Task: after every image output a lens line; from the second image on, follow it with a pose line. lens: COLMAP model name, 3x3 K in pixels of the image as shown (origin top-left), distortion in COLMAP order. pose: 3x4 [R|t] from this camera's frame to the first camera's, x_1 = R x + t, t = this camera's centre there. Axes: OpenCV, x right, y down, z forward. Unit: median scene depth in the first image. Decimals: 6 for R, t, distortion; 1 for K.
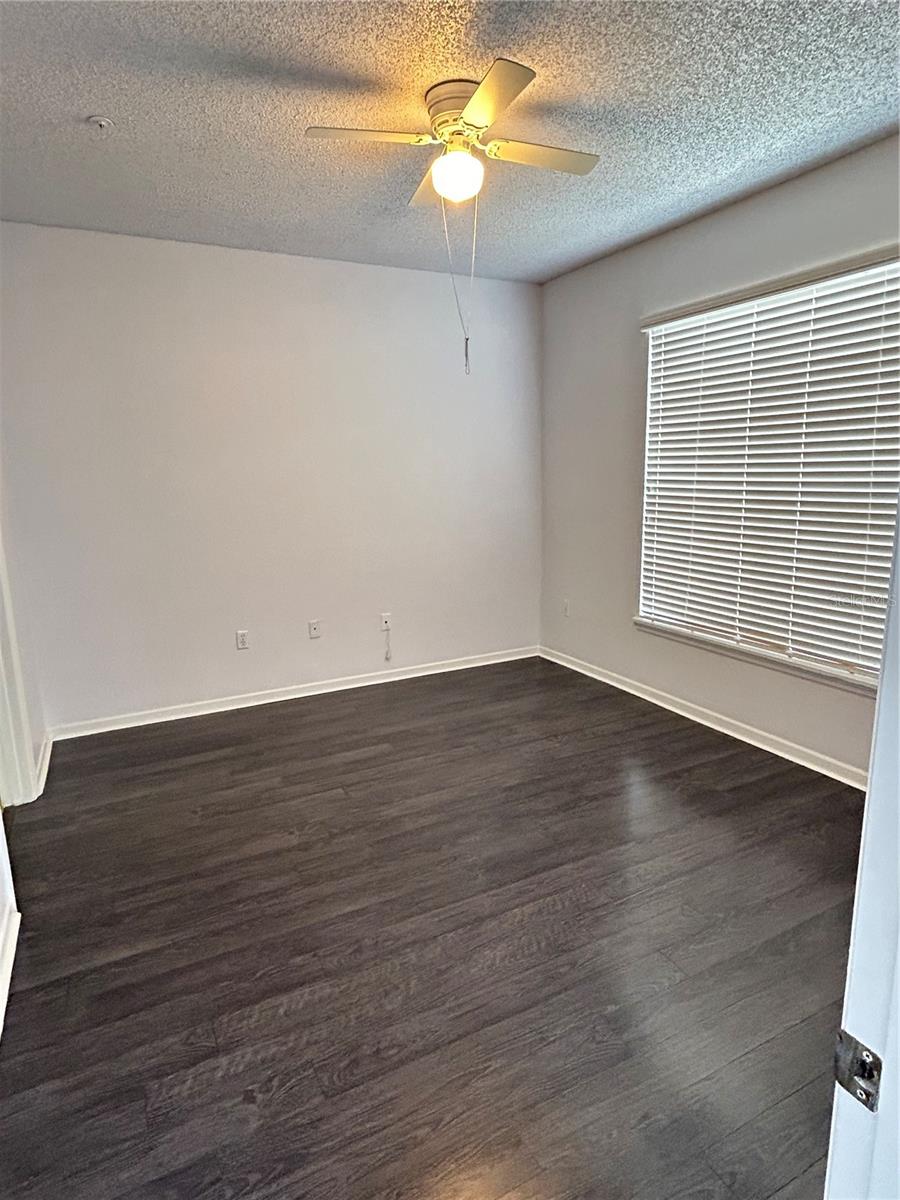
lens RADIAL K [[673.3, 0, 449.8], [0, 673.3, 602.7], [0, 0, 1]] dist [-0.019692, -0.000333]
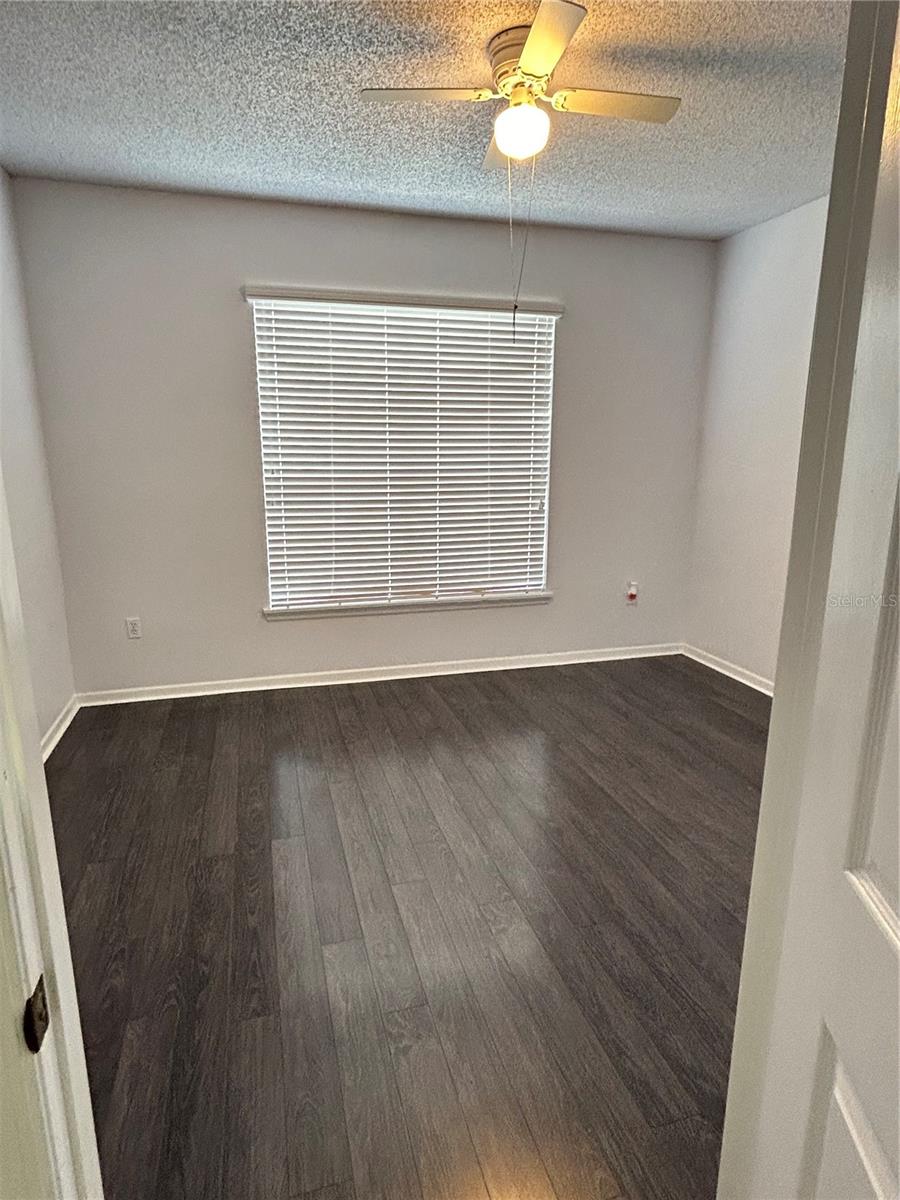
lens RADIAL K [[673.3, 0, 449.3], [0, 673.3, 598.2], [0, 0, 1]] dist [-0.019692, -0.000333]
pose [[0.196433, -0.193680, 0.961198, -0.624406], [0.188121, 0.969530, 0.156914, -0.099955], [-0.962302, 0.149998, 0.226883, 0.586378]]
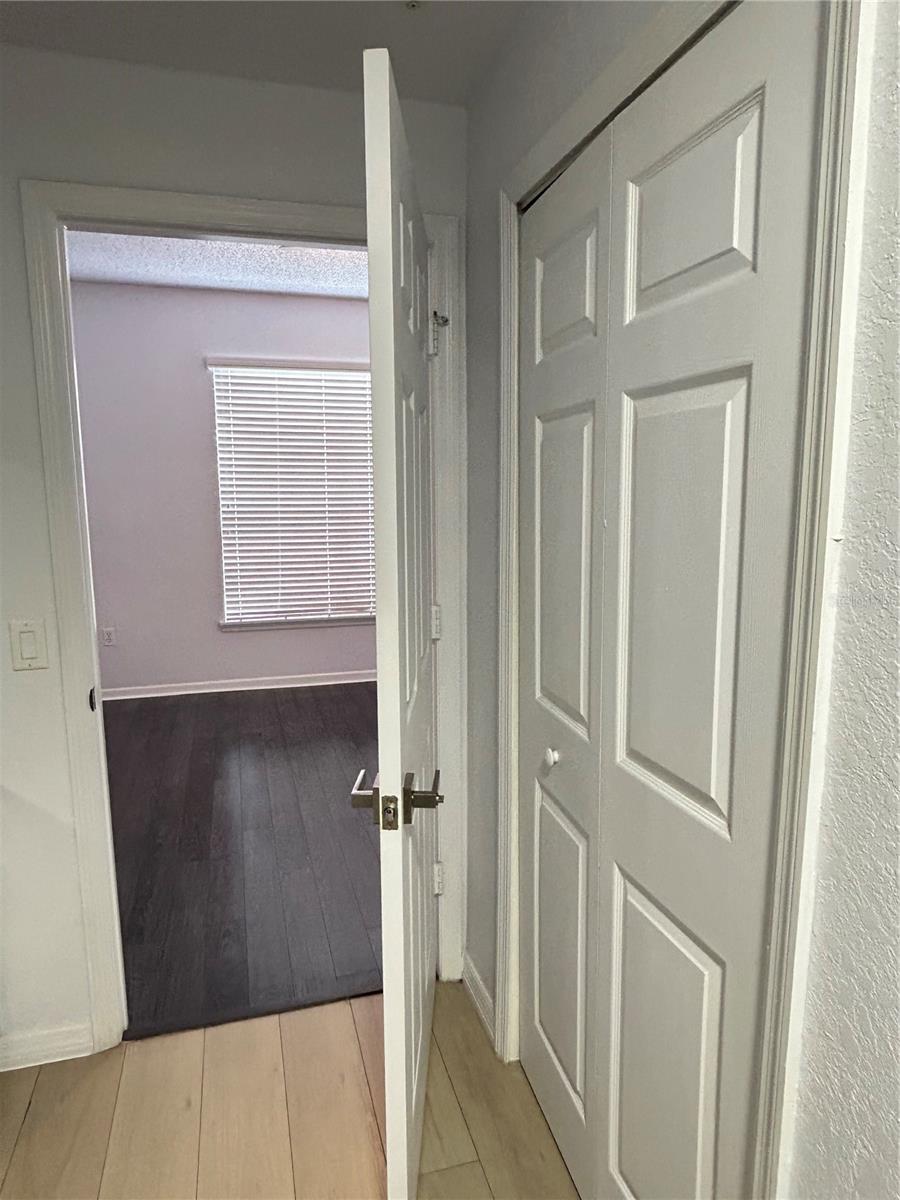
lens RADIAL K [[745.4, 0, 456.9], [0, 745.4, 594.1], [0, 0, 1]] dist [-0.015521, 0.003091]
pose [[0.183050, -0.126055, 0.974989, -0.917575], [0.193535, 0.976959, 0.089974, -0.062527], [-0.963866, 0.172225, 0.203228, 0.402774]]
